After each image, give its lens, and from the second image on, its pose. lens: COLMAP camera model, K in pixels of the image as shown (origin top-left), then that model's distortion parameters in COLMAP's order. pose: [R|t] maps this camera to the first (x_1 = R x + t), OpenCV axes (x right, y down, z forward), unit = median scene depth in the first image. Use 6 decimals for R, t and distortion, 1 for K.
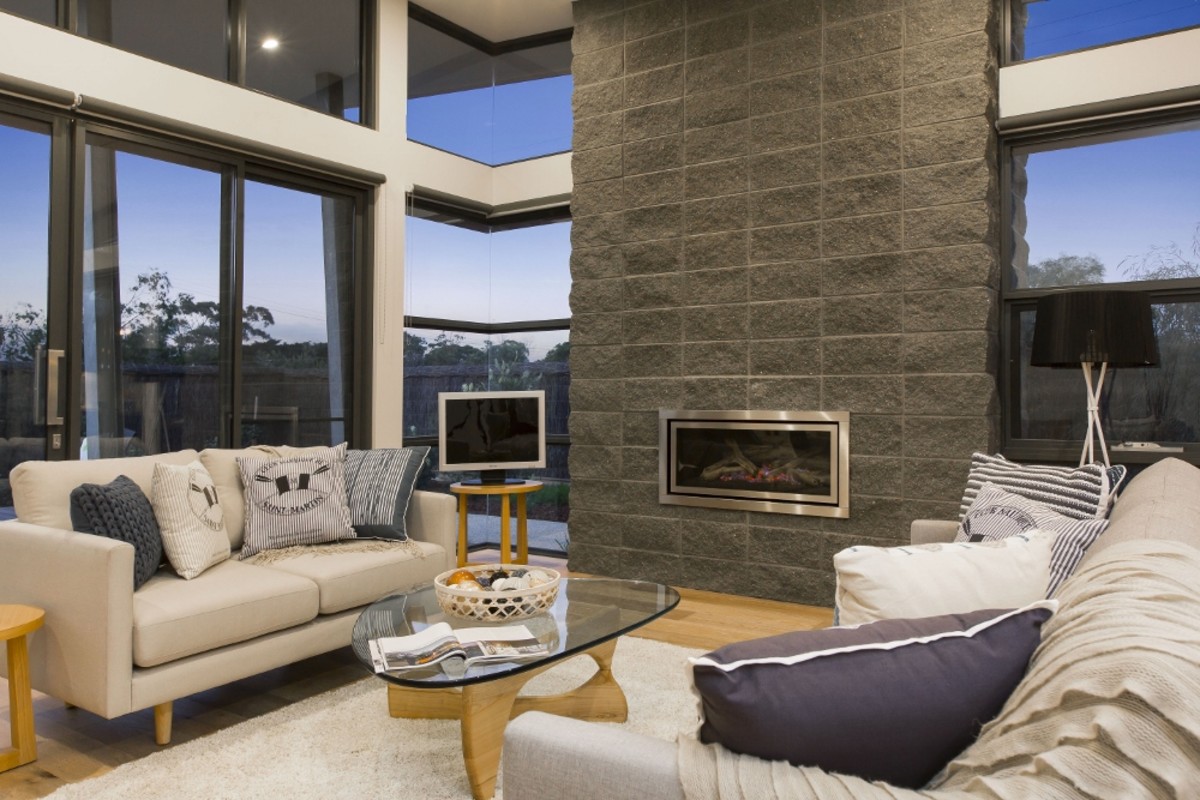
lens RADIAL K [[861.1, 0, 601.2], [0, 861.1, 388.3], [0, 0, 1]] dist [0.009250, -0.000755]
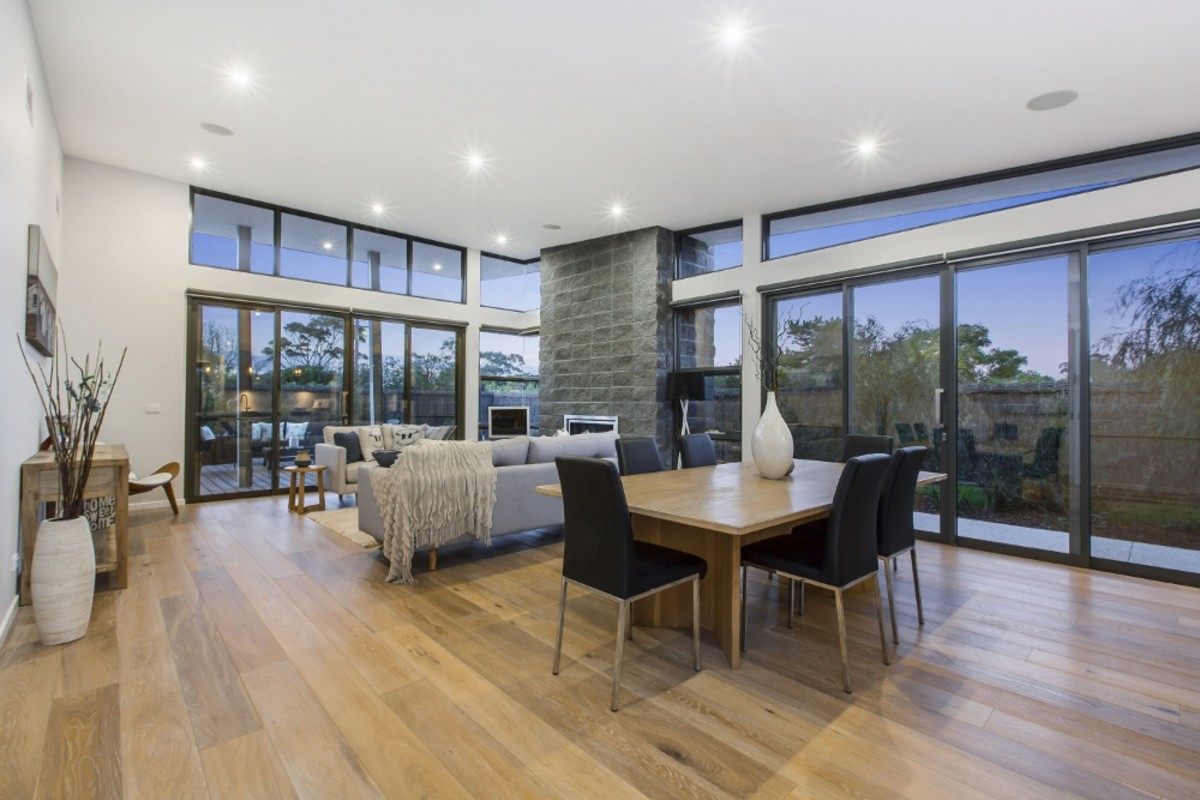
lens RADIAL K [[543.8, 0, 599.3], [0, 543.8, 406.3], [0, 0, 1]] dist [0.000602, 0.000071]
pose [[0.970529, 0.012227, -0.240672, 0.561673], [-0.010319, 0.999905, 0.009189, -0.015750], [0.240762, -0.006435, 0.970563, -0.521003]]
